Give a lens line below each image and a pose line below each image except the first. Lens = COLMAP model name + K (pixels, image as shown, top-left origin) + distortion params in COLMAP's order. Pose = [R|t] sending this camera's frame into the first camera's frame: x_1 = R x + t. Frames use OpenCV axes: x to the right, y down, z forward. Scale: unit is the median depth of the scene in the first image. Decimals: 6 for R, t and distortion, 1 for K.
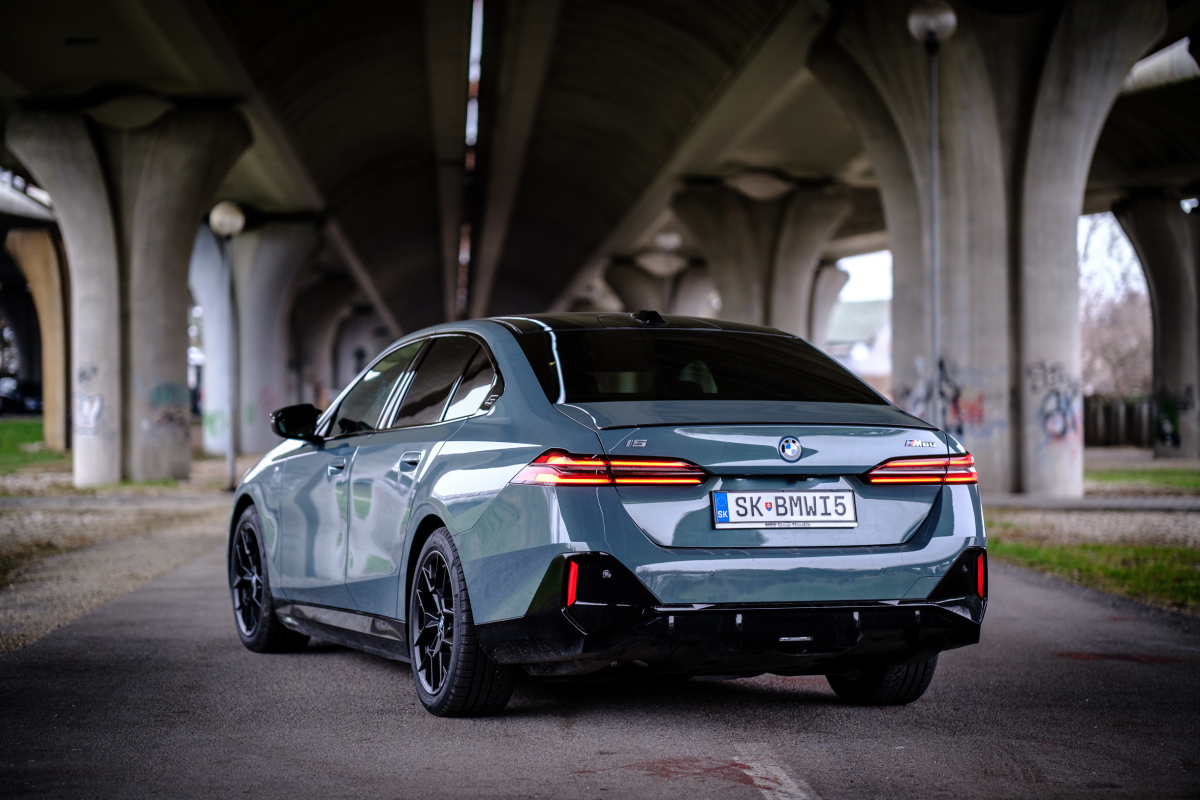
lens RADIAL K [[2903.0, 0, 600.0], [0, 2903.0, 400.0], [0, 0, 1]] dist [0.039211, 0.195265]
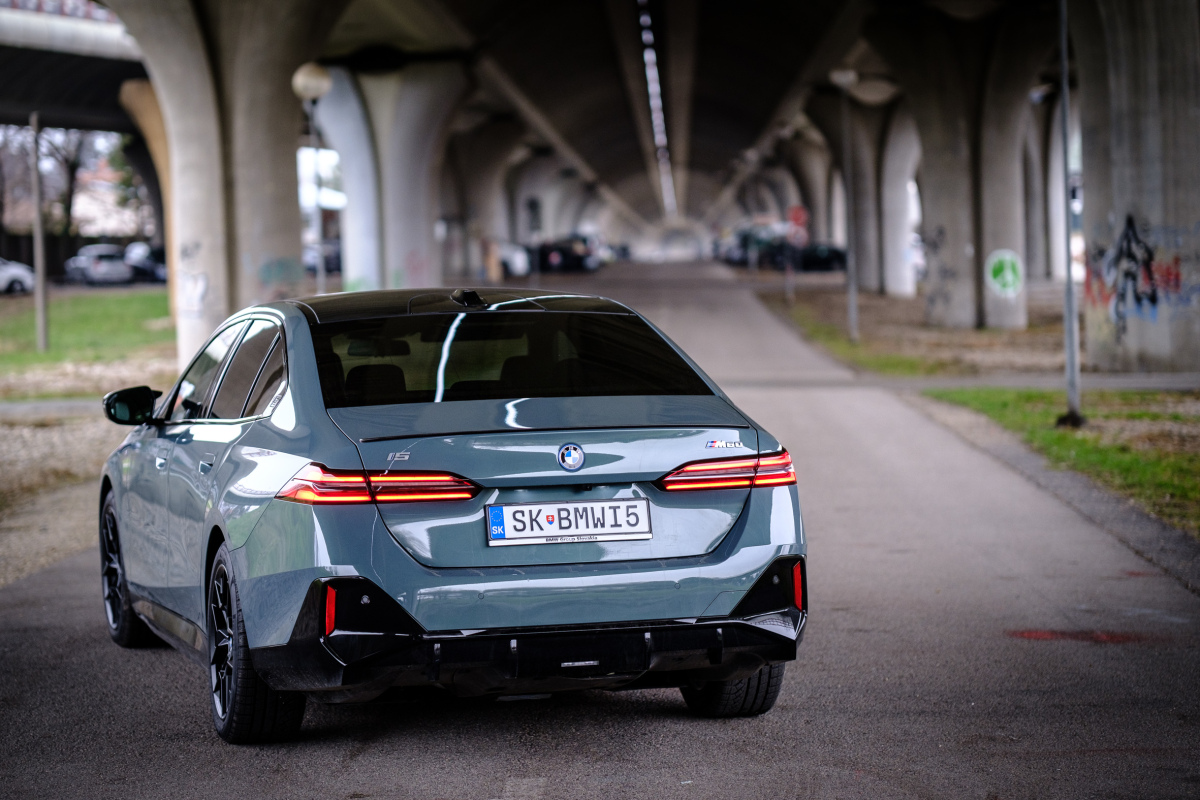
lens RADIAL K [[3330.8, 0, 525.2], [0, 3330.8, 397.3], [0, 0, 1]] dist [0.038995, -0.654369]
pose [[0.994396, -0.022493, -0.103303, 0.039120], [0.027576, 0.998465, 0.048036, -0.012918], [0.102064, -0.050616, 0.993489, -0.011146]]
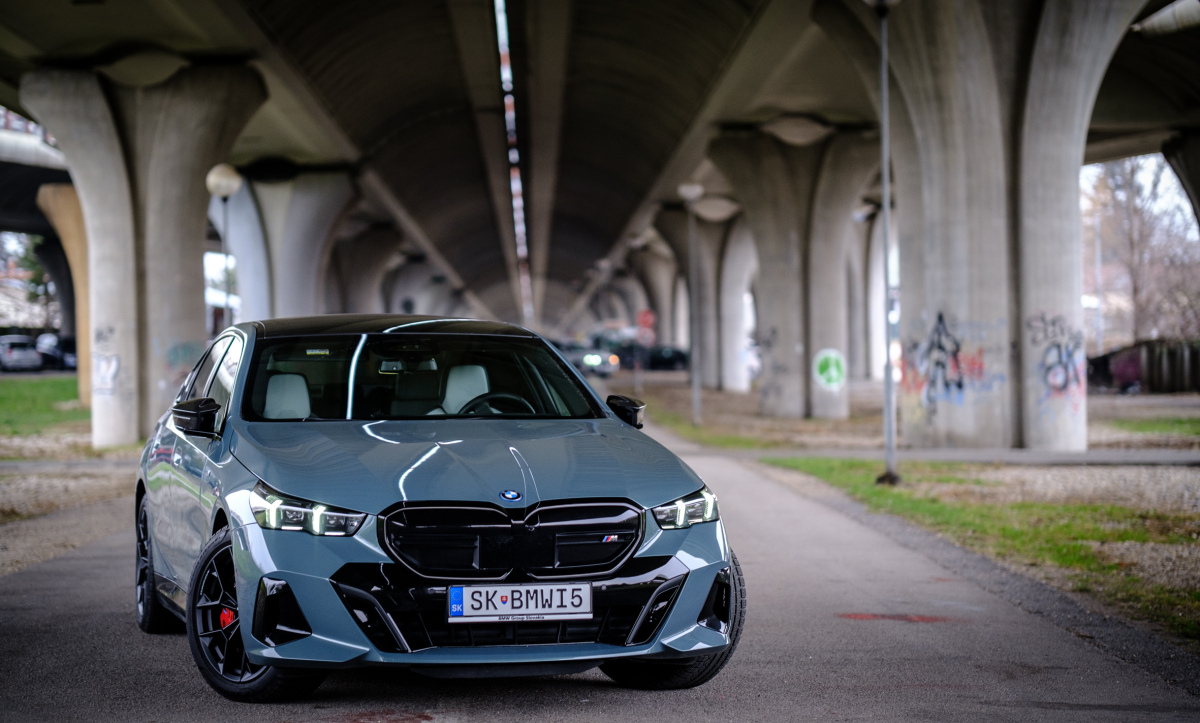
lens RADIAL K [[3052.4, 0, 600.0], [0, 3052.4, 361.5], [0, 0, 1]] dist [-0.002504, 0.502006]
pose [[0.999357, -0.011075, -0.034105, 0.036247], [0.011291, 0.999918, 0.006123, -0.005097], [0.034034, -0.006504, 0.999400, -0.048003]]
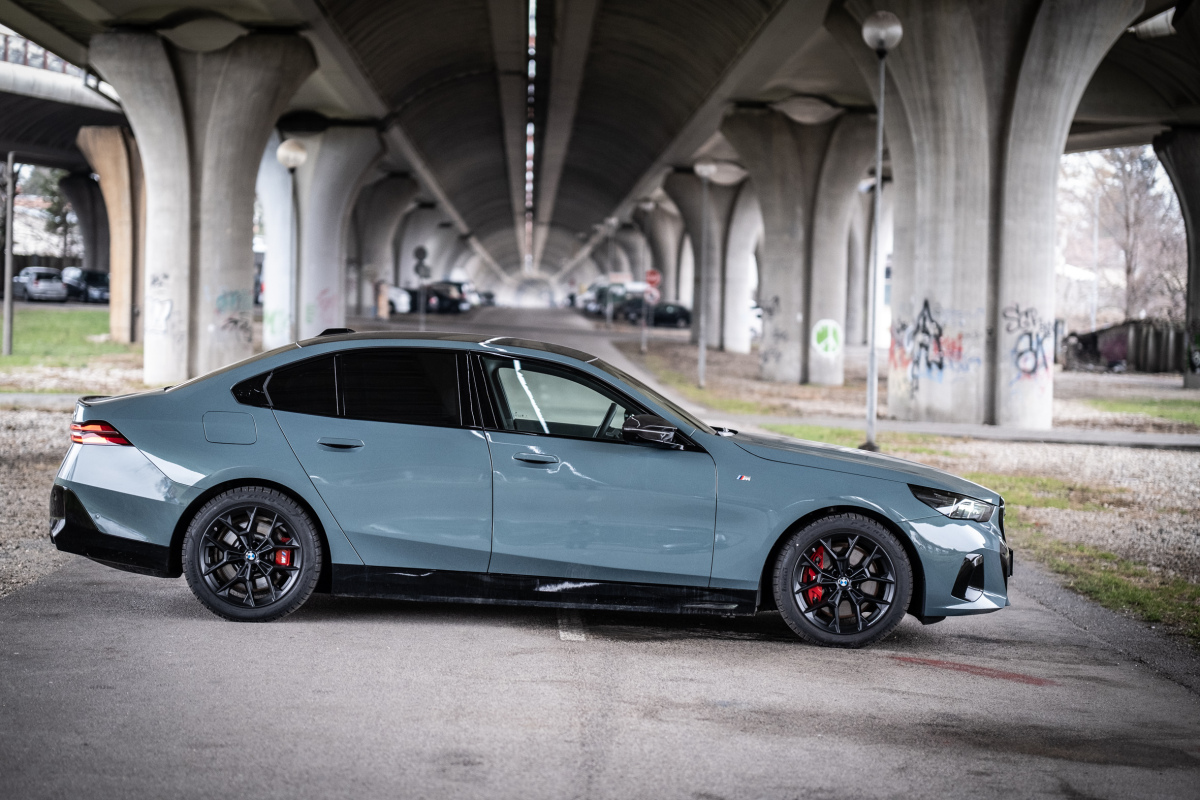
lens RADIAL K [[3225.1, 0, 598.9], [0, 3225.1, 433.8], [0, 0, 1]] dist [0.021383, 0.062285]
pose [[0.998949, 0.034804, -0.029832, 0.030499], [-0.033387, 0.998348, 0.046764, -0.016549], [0.031410, -0.045718, 0.998460, -0.241220]]
